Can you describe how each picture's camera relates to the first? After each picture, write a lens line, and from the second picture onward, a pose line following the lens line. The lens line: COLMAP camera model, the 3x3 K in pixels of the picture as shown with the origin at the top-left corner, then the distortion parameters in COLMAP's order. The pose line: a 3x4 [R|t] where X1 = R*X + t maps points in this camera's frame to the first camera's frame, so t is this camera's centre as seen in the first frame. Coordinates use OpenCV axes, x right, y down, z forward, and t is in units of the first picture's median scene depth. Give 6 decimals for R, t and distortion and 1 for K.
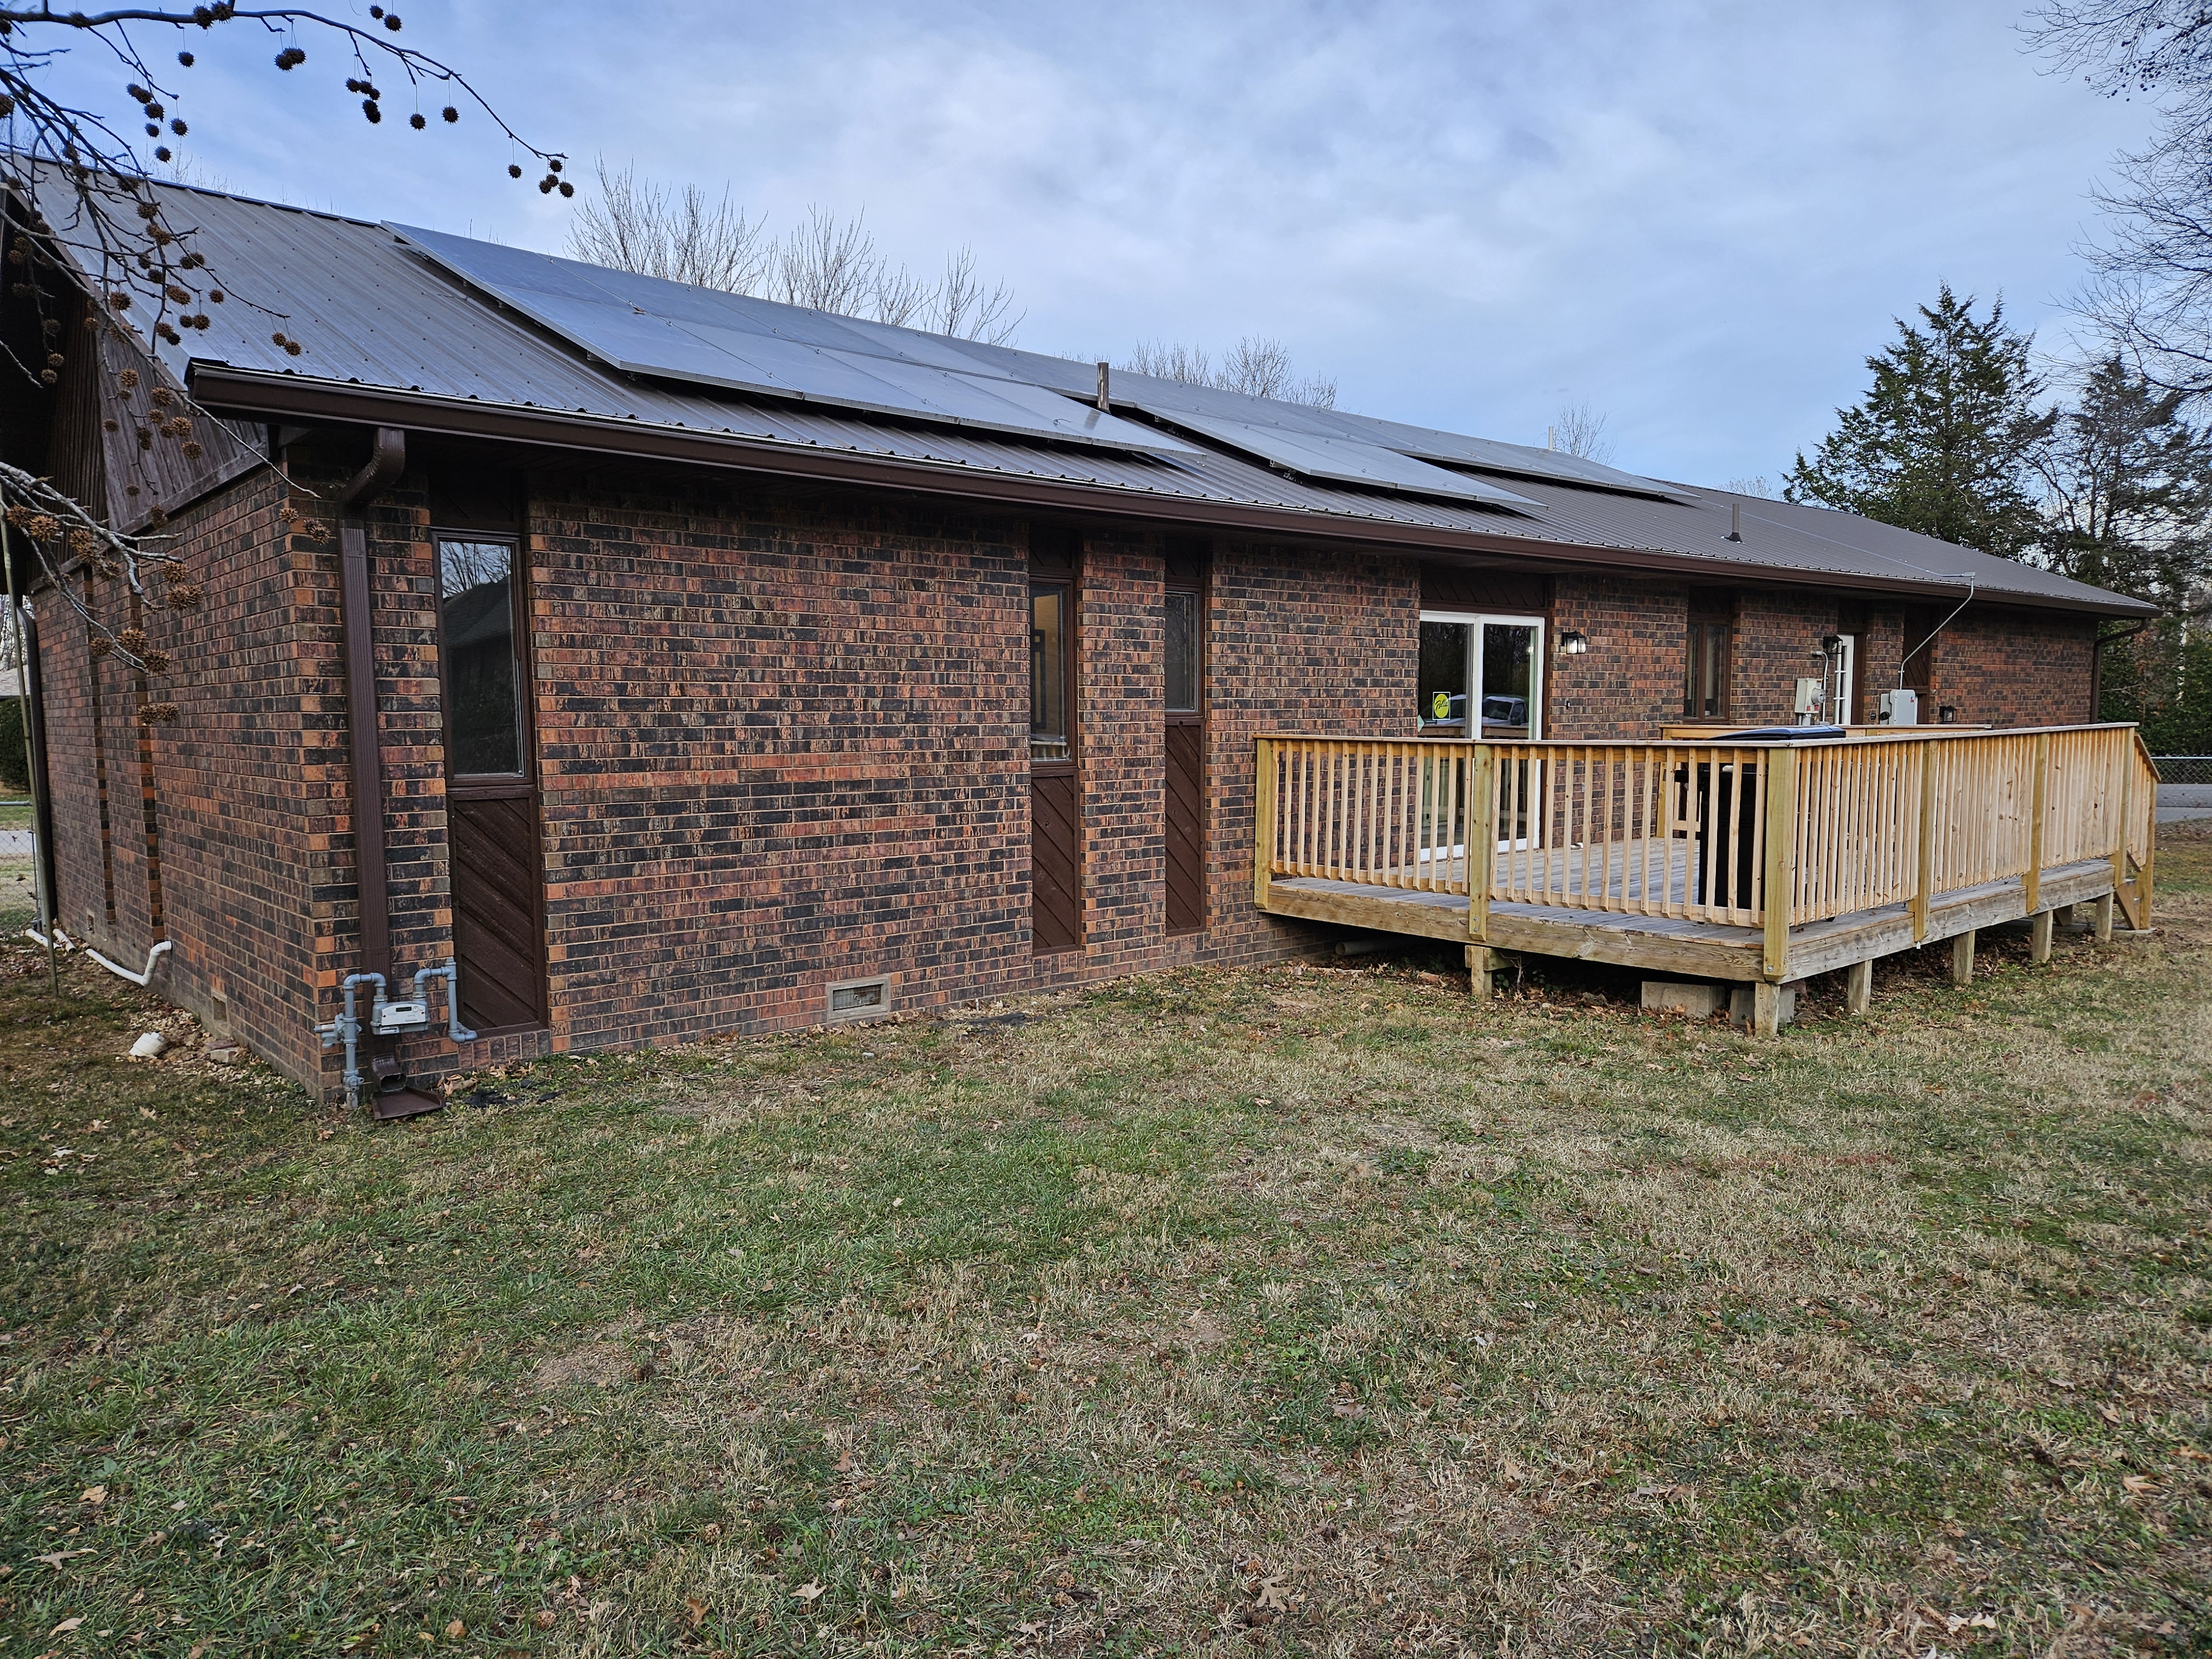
lens RADIAL K [[1482.2, 0, 1105.8], [0, 1482.2, 831.7], [0, 0, 1]] dist [0.009117, 0.002239]
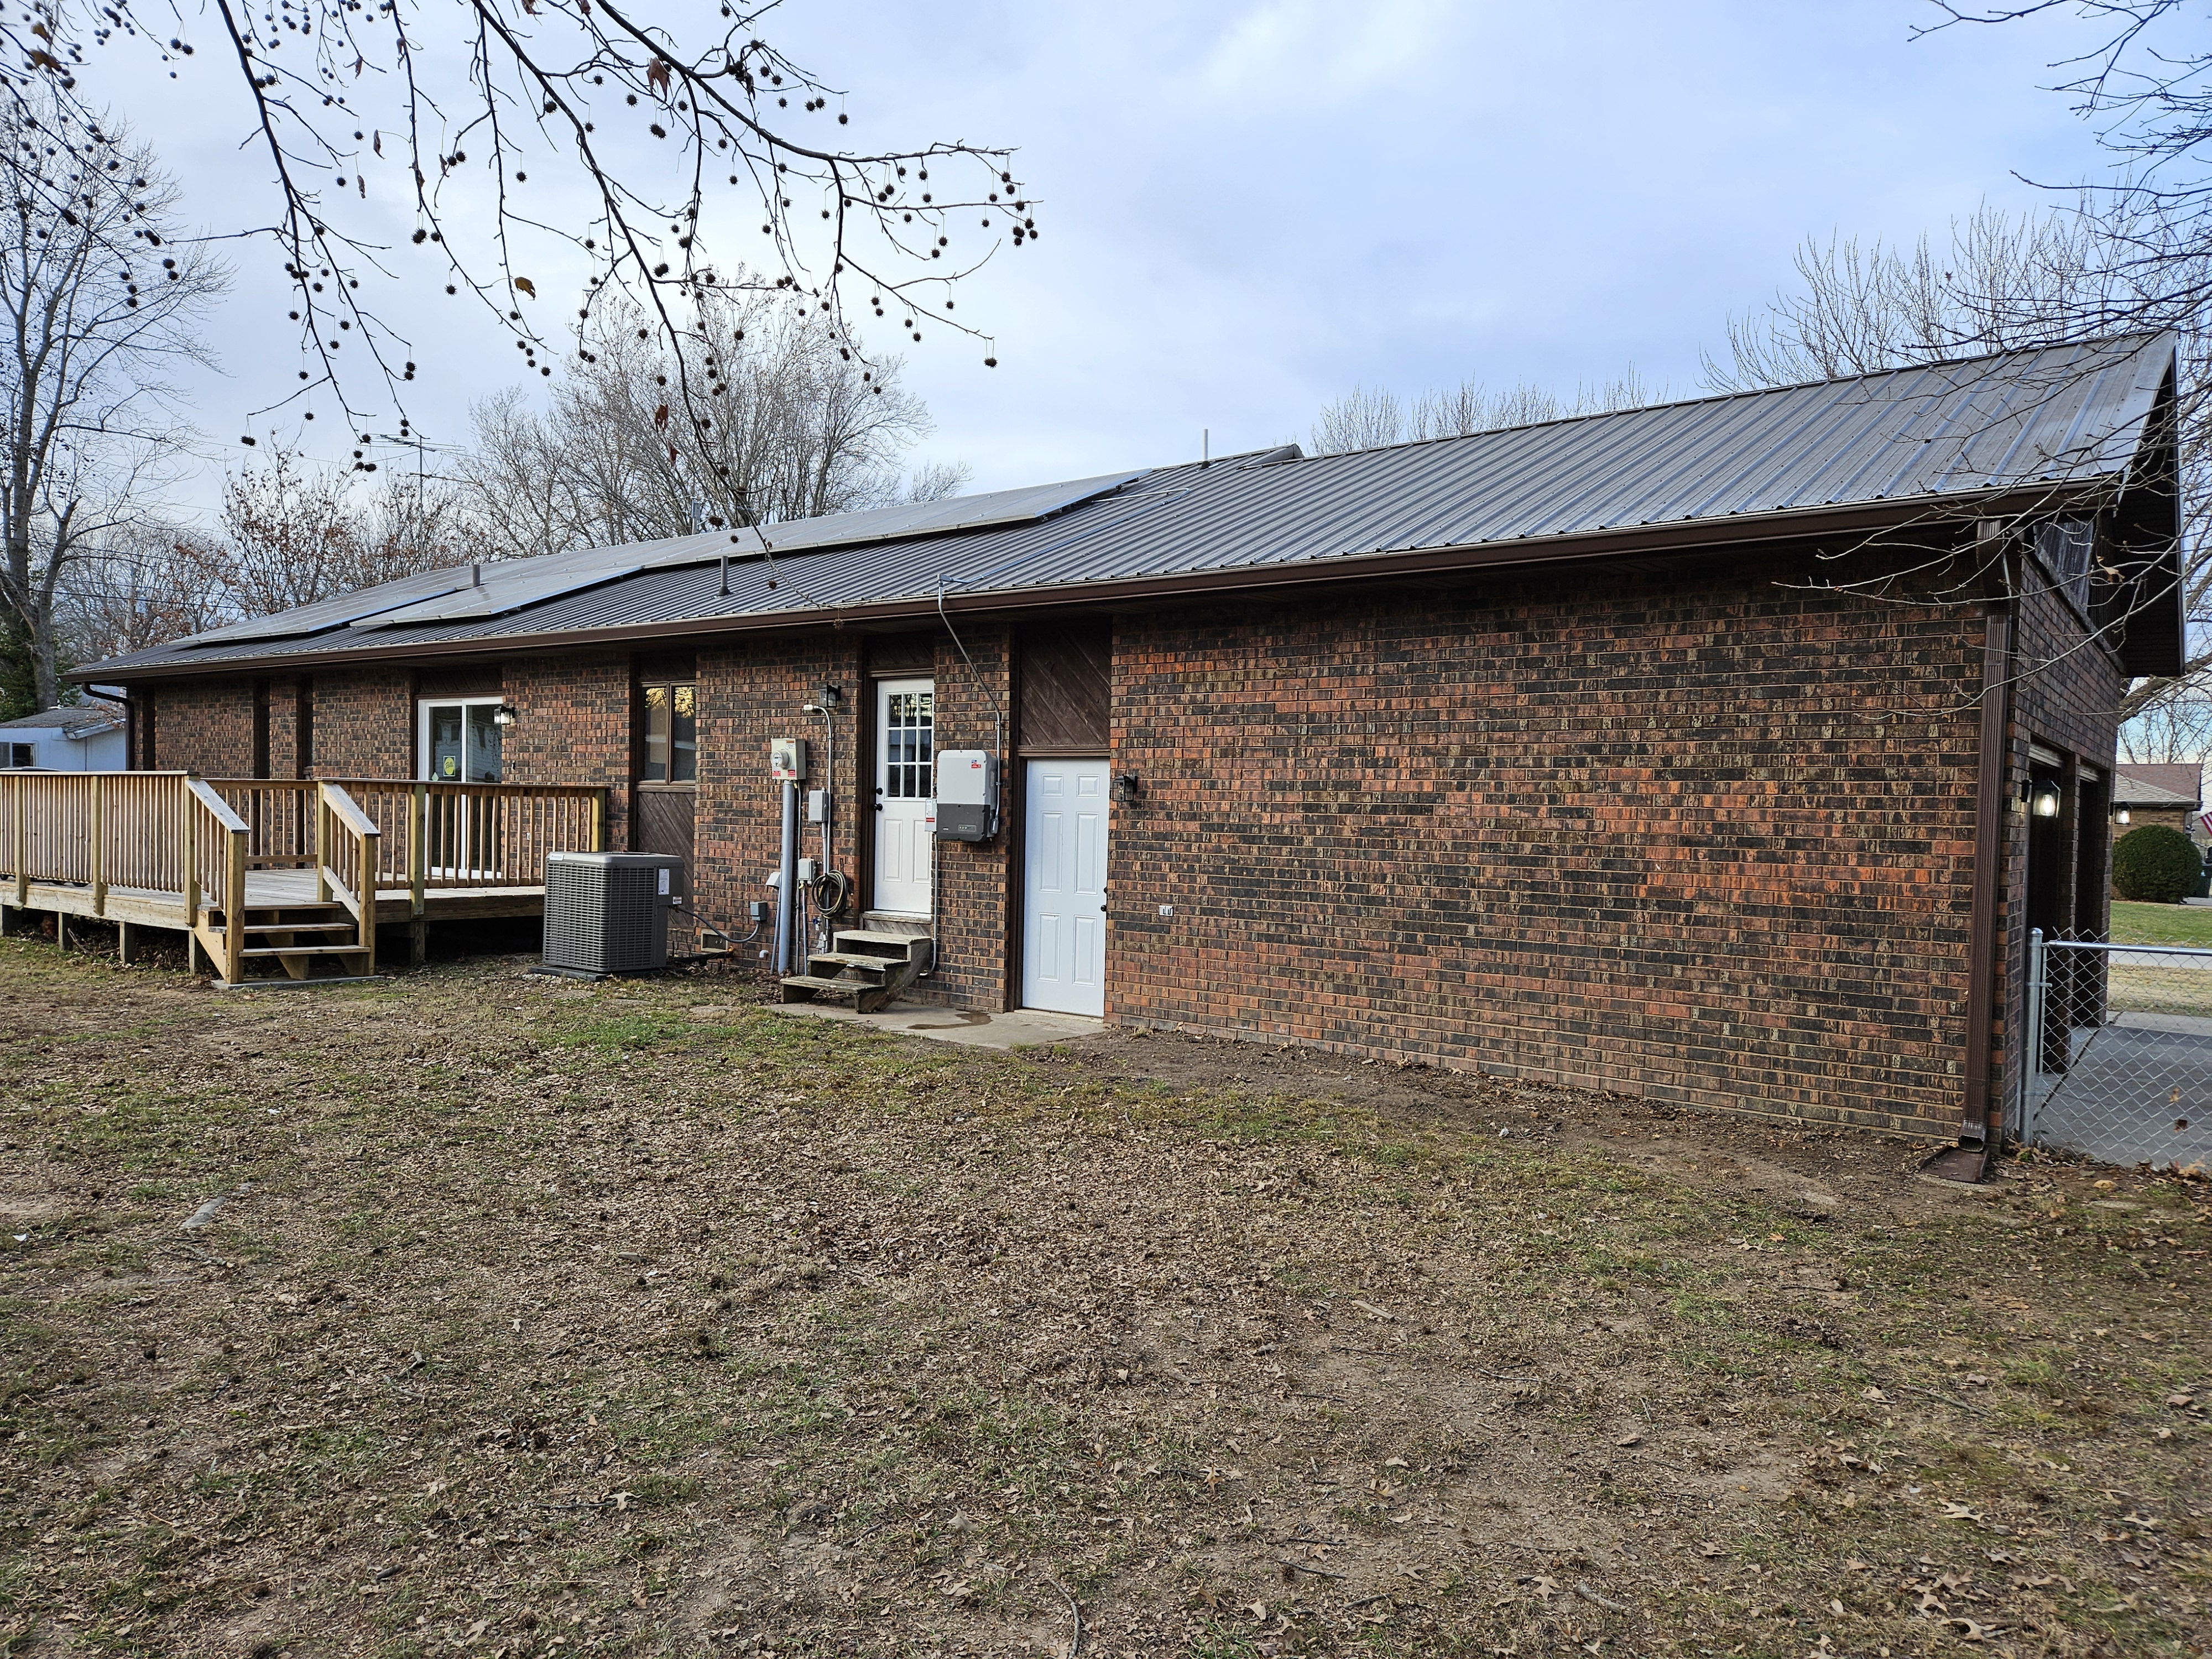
lens RADIAL K [[1482.2, 0, 1106.5], [0, 1482.2, 830.9], [0, 0, 1]] dist [0.009117, 0.002239]
pose [[0.294357, 0.031663, -0.955171, 1.733047], [-0.099848, 0.995000, 0.002213, -0.089057], [0.950465, 0.094721, 0.296047, 1.178907]]
